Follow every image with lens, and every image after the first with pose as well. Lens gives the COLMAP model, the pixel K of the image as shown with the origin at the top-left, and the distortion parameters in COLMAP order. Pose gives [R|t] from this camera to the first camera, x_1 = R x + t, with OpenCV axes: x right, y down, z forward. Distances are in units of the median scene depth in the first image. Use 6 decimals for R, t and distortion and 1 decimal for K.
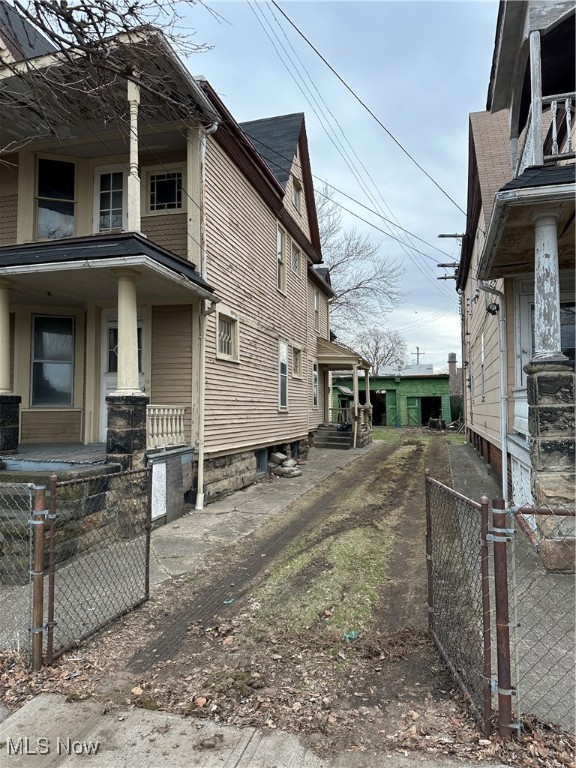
lens RADIAL K [[532.1, 0, 286.1], [0, 532.1, 381.7], [0, 0, 1]] dist [0.105767, -0.155281]
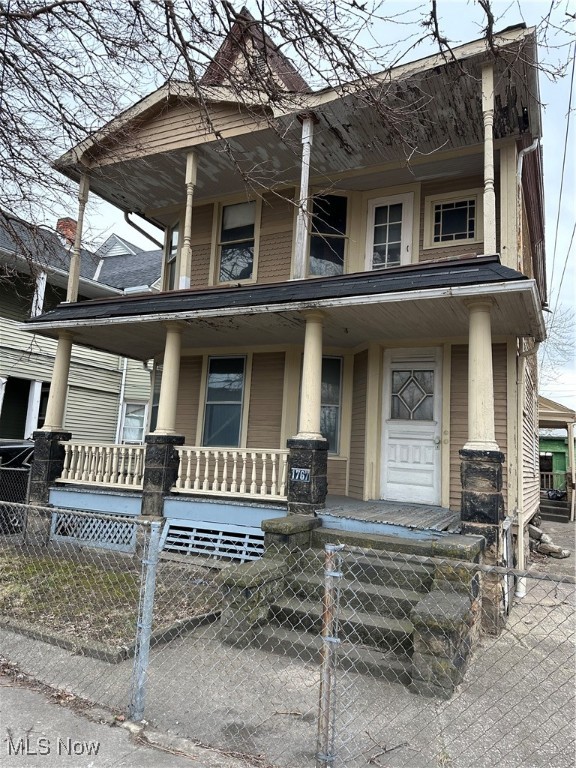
lens RADIAL K [[532.1, 0, 286.1], [0, 532.1, 381.7], [0, 0, 1]] dist [0.105767, -0.155281]
pose [[0.979294, 0.034380, -0.199500, -0.285975], [-0.052938, 0.994673, -0.088445, 0.006987], [0.195397, 0.097175, 0.975898, 0.088083]]
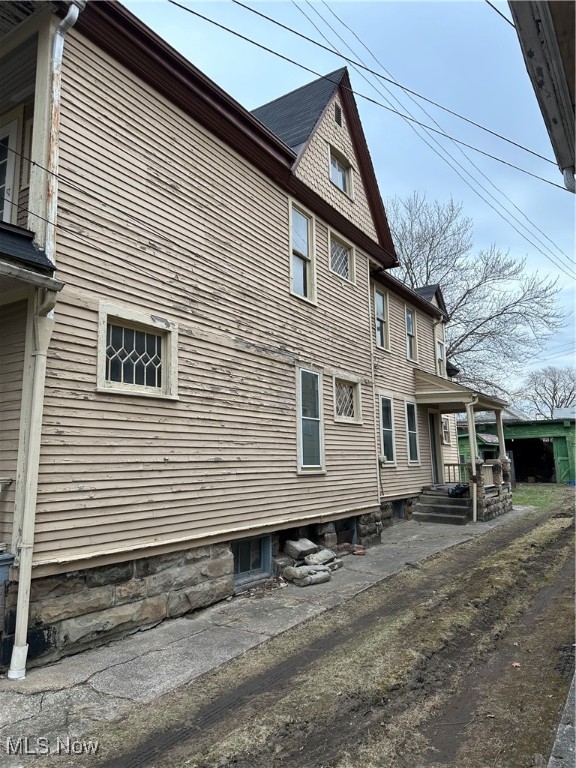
lens RADIAL K [[532.1, 0, 286.1], [0, 532.1, 381.7], [0, 0, 1]] dist [0.105767, -0.155281]
pose [[0.952283, -0.068412, -0.297450, 0.214468], [0.038319, 0.993643, -0.105856, 0.014060], [0.302801, 0.089406, 0.948851, 0.446747]]
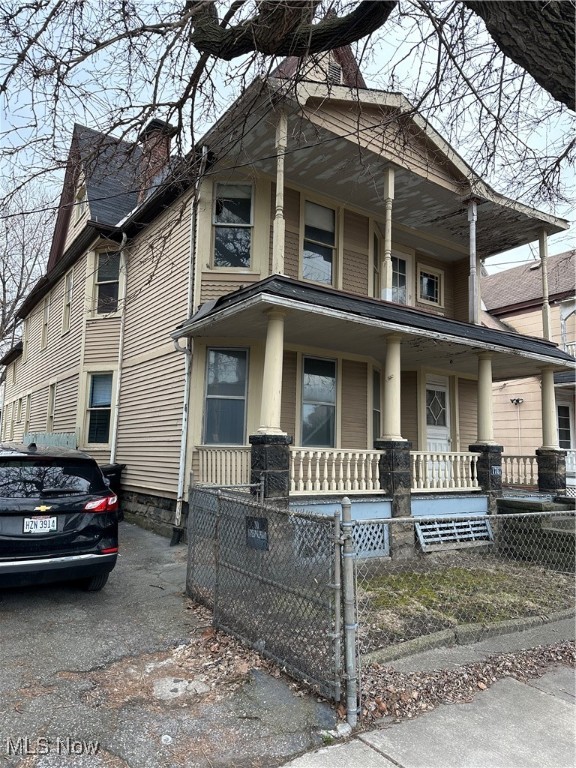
lens RADIAL K [[544.9, 0, 286.8], [0, 544.9, 387.2], [0, 0, 1]] dist [0.077640, -0.167670]
pose [[0.637840, 0.119544, 0.760835, -1.305836], [-0.067334, 0.992753, -0.099535, 0.036466], [-0.767220, 0.012258, 0.641267, 0.391227]]
